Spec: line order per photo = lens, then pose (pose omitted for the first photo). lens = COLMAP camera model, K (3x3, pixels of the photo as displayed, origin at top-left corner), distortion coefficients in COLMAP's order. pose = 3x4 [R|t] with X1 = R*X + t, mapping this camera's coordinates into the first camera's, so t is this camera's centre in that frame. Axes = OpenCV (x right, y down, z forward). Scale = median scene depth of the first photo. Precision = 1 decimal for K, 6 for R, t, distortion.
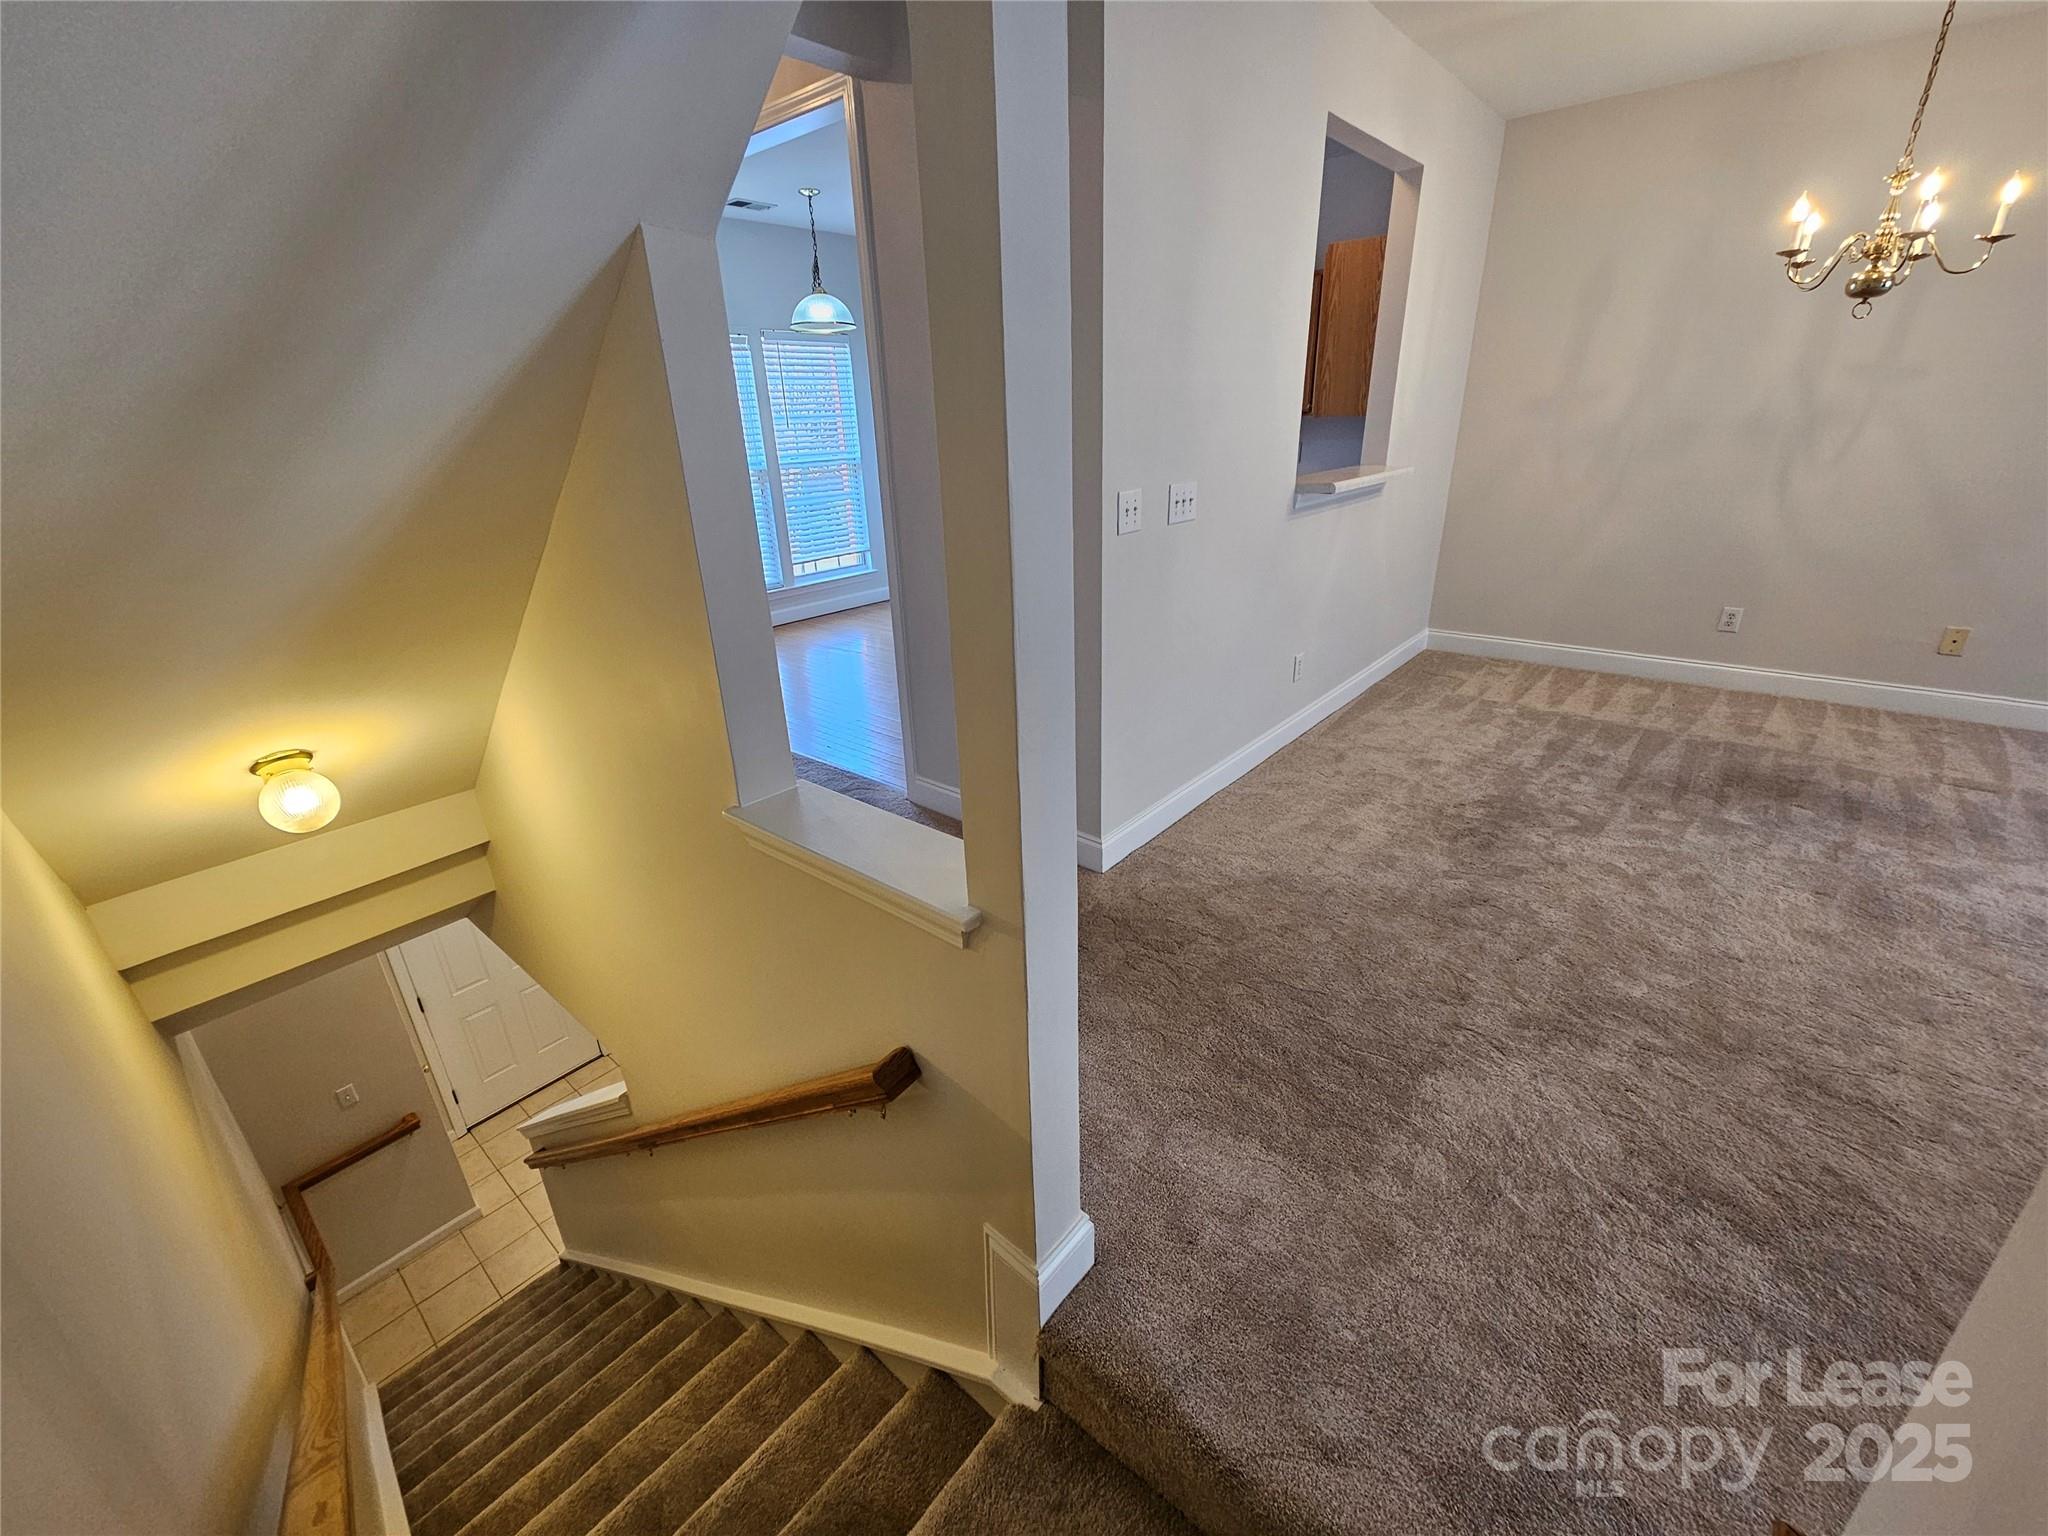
lens RADIAL K [[837.3, 0, 1023.7], [0, 837.3, 757.8], [0, 0, 1]] dist [-0.003519, 0.002332]
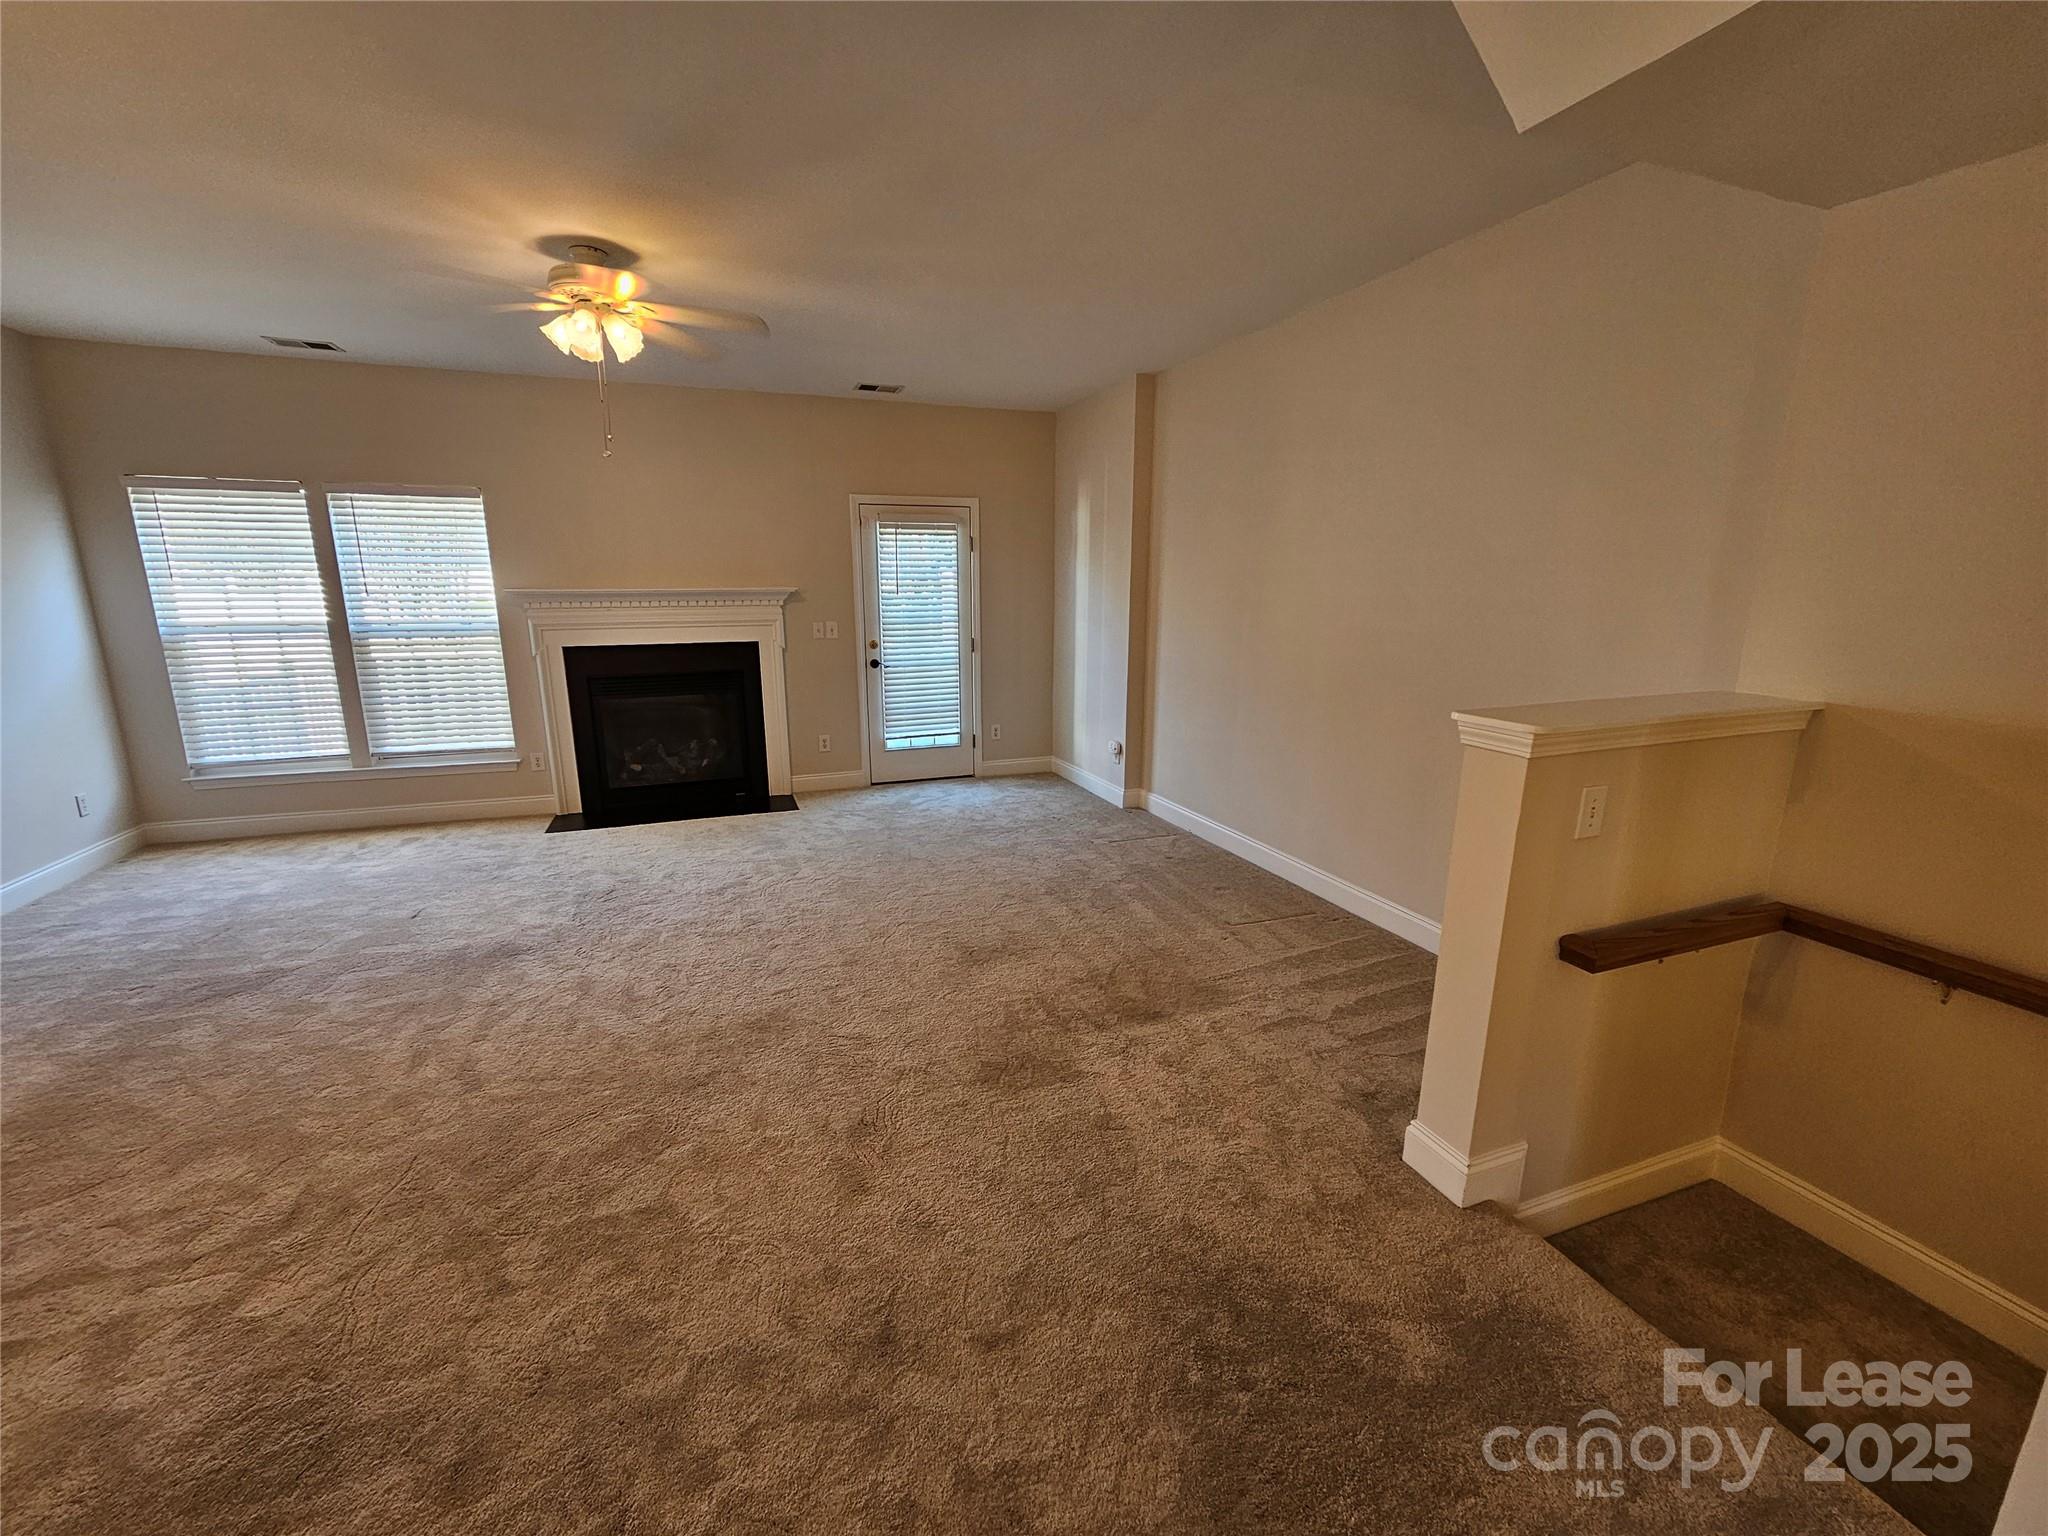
lens RADIAL K [[837.3, 0, 1011.8], [0, 837.3, 764.6], [0, 0, 1]] dist [-0.003519, 0.002332]
pose [[-0.869102, -0.070998, 0.489511, 0.233274], [0.213318, 0.839084, 0.500434, -0.301569], [-0.446271, 0.539349, -0.714104, 0.670590]]
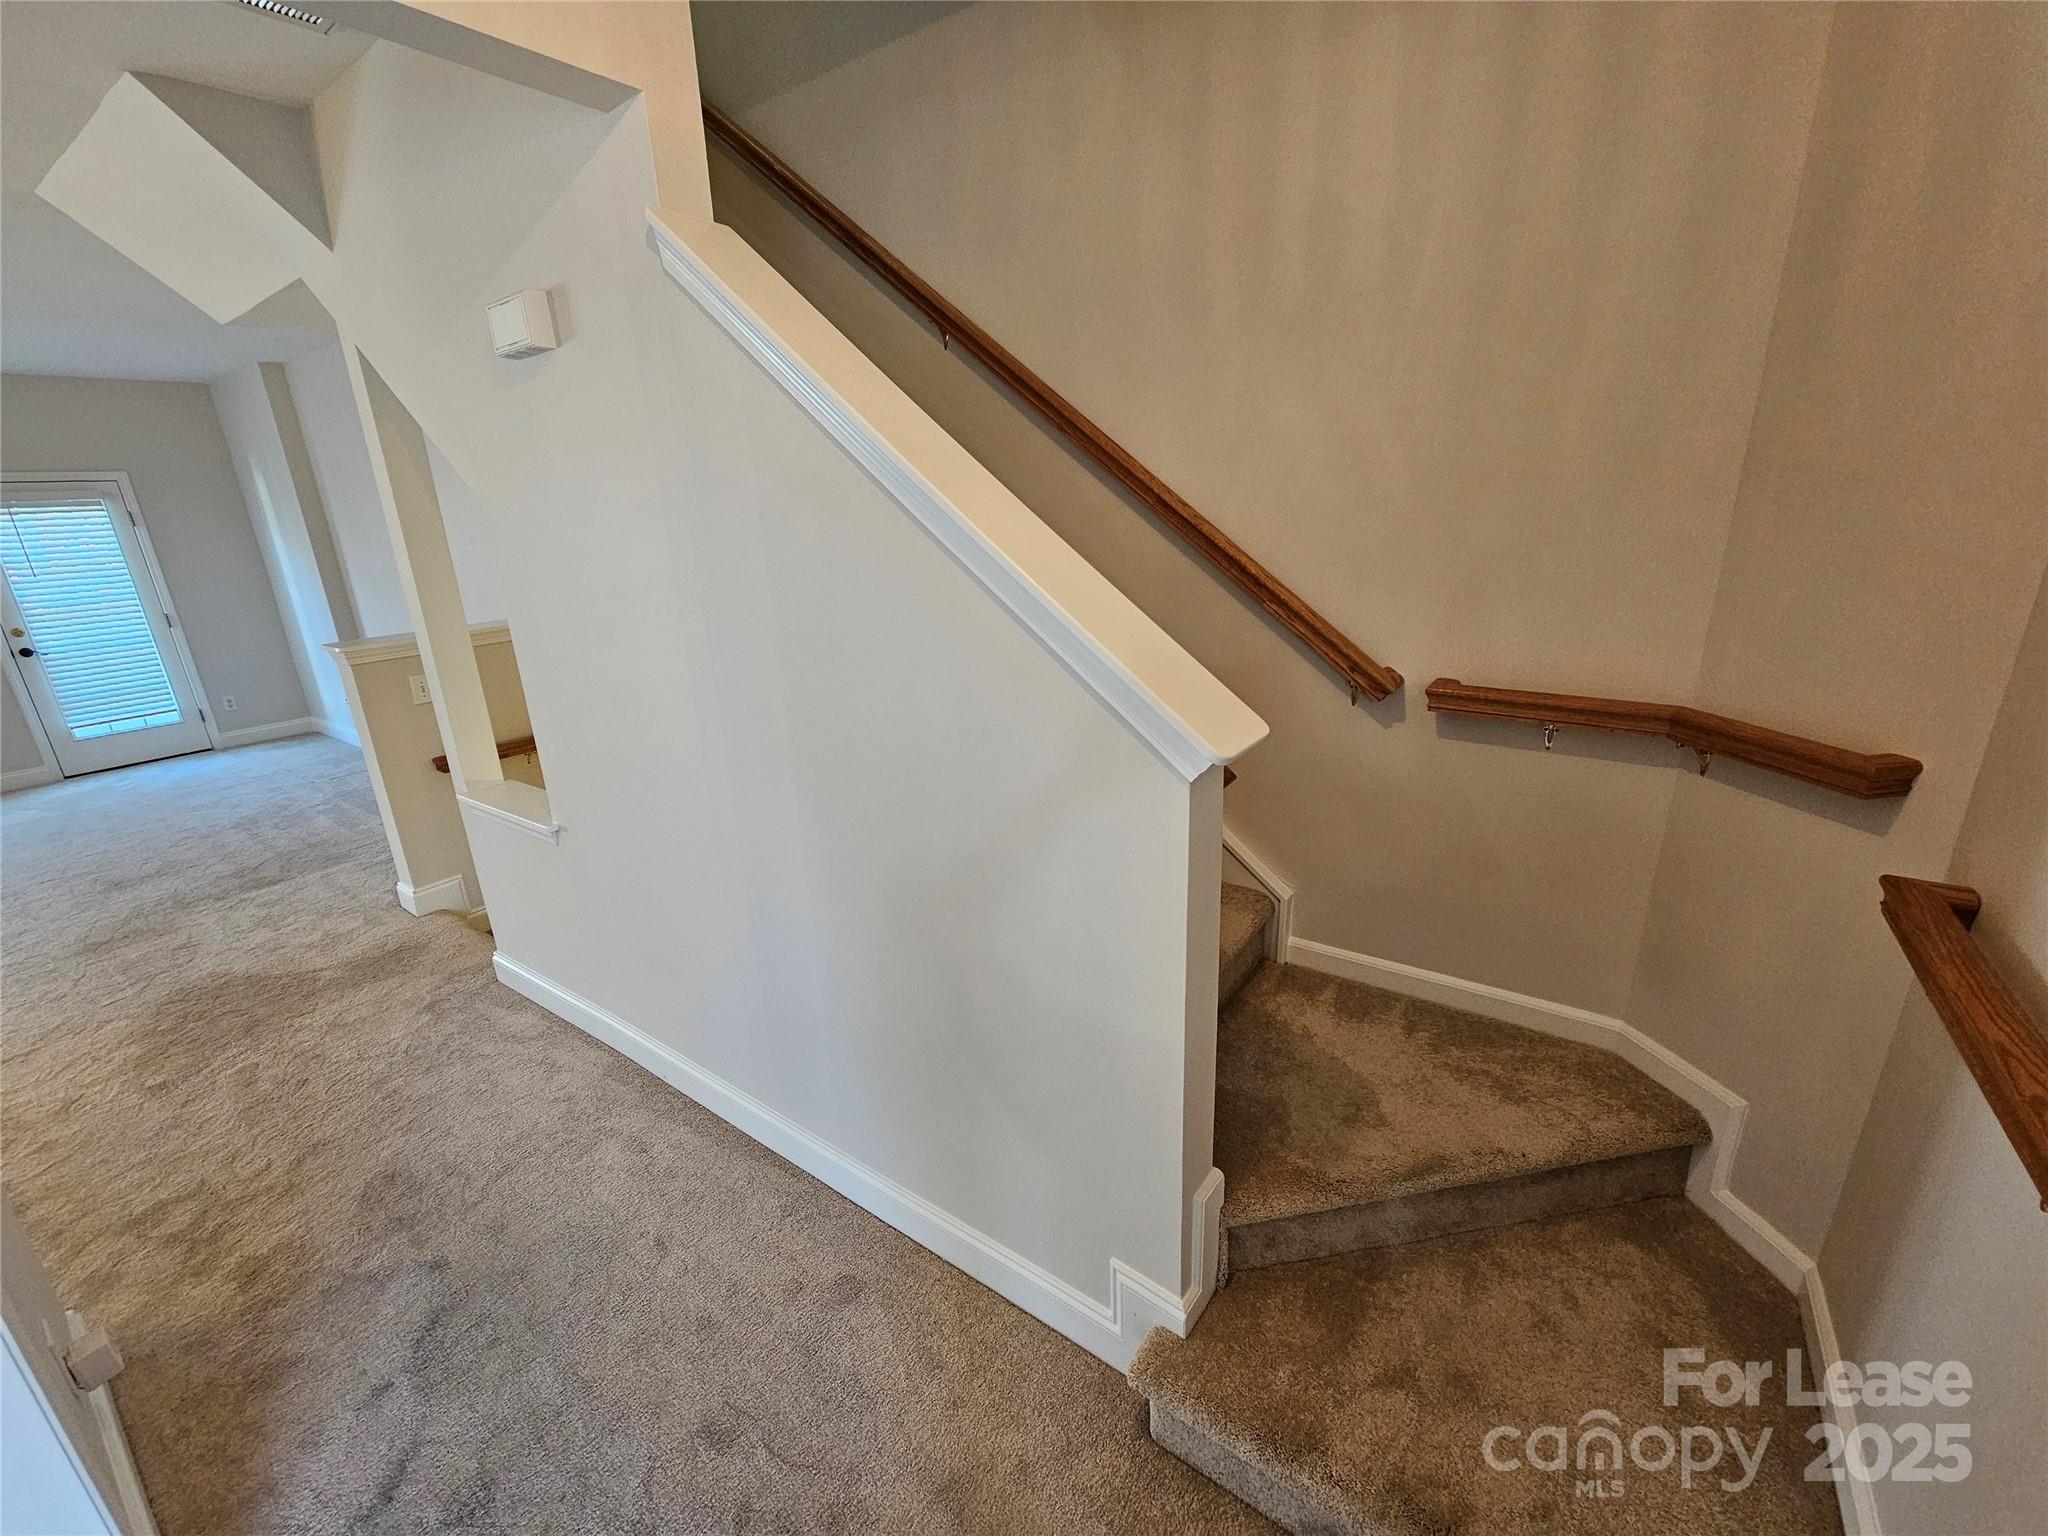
lens RADIAL K [[837.3, 0, 1012.5], [0, 837.3, 767.5], [0, 0, 1]] dist [-0.003519, 0.002332]
pose [[-0.994129, 0.097601, -0.046700, -0.513408], [0.044526, 0.762408, 0.645562, -0.480286], [0.098612, 0.639693, -0.762278, 1.050959]]
